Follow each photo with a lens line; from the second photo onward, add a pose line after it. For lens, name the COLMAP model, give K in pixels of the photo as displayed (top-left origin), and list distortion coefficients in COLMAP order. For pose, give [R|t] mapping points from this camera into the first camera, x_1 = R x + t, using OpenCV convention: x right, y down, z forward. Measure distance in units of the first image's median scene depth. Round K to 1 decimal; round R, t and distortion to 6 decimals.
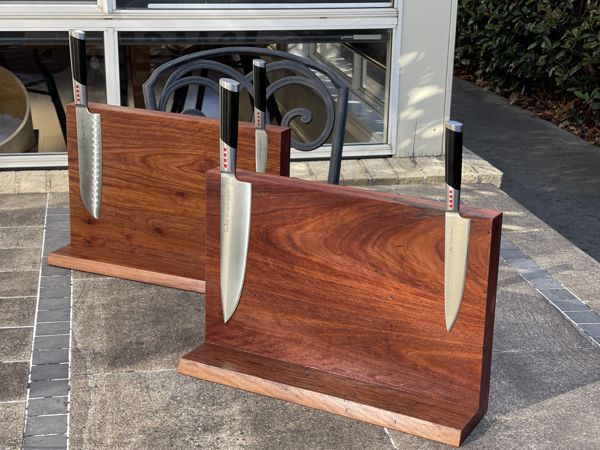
lens RADIAL K [[1098.5, 0, 302.6], [0, 1098.5, 219.7], [0, 0, 1]] dist [0.217277, 0.000000]
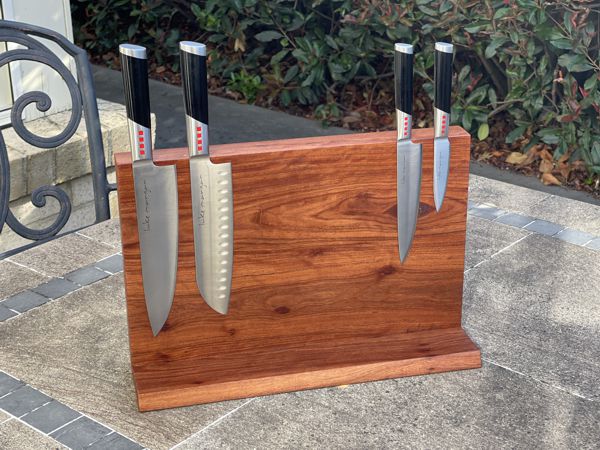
lens RADIAL K [[1098.5, 0, 297.9], [0, 1098.5, 226.9], [0, 0, 1]] dist [0.217277, 0.000000]
pose [[0.783735, -0.268301, 0.560155, -0.646355], [0.207011, 0.963155, 0.171692, -0.204902], [-0.585581, -0.018603, 0.810400, 0.562886]]
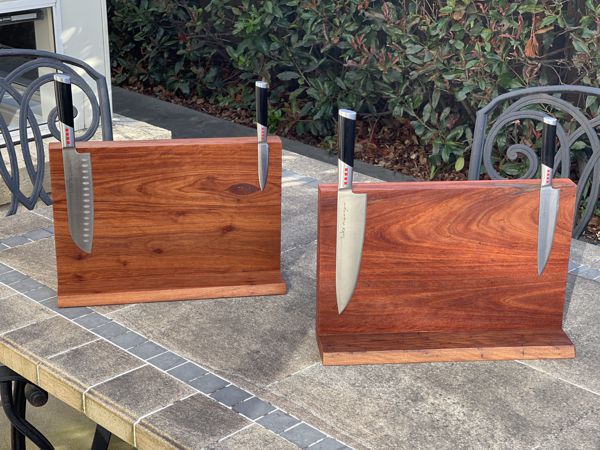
lens RADIAL K [[1098.5, 0, 302.5], [0, 1098.5, 211.0], [0, 0, 1]] dist [0.217277, 0.000000]
pose [[0.834735, -0.202969, 0.511880, -0.716701], [0.170640, 0.979175, 0.109992, -0.157398], [-0.523545, -0.004467, 0.851986, 0.026505]]
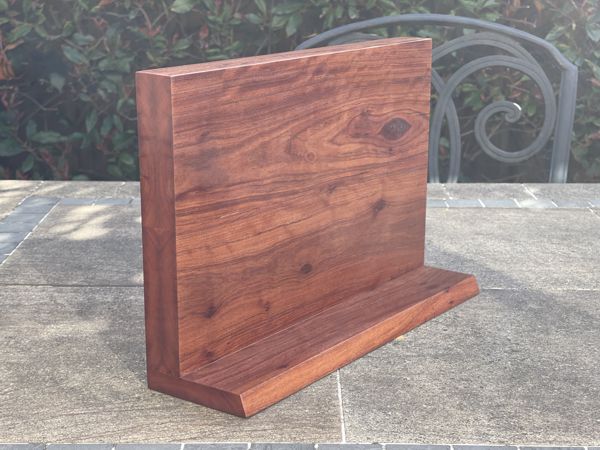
lens RADIAL K [[1098.5, 0, 303.0], [0, 1098.5, 227.3], [0, 0, 1]] dist [0.217277, 0.000000]
pose [[0.184096, -0.270958, 0.944823, -0.841766], [0.281473, 0.935528, 0.213448, -0.166129], [-0.941744, 0.226647, 0.248494, 1.117008]]
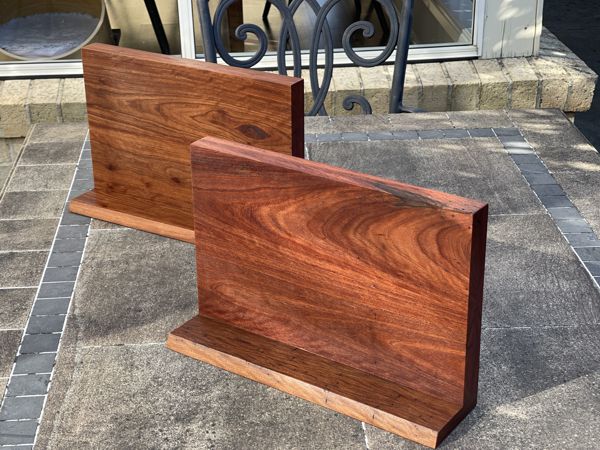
lens RADIAL K [[1098.5, 0, 301.8], [0, 1098.5, 222.8], [0, 0, 1]] dist [0.217277, 0.000000]
pose [[0.992374, 0.015886, -0.122235, 0.128363], [-0.000156, 0.991822, 0.127632, -0.099973], [0.123263, -0.126639, 0.984261, 0.066963]]
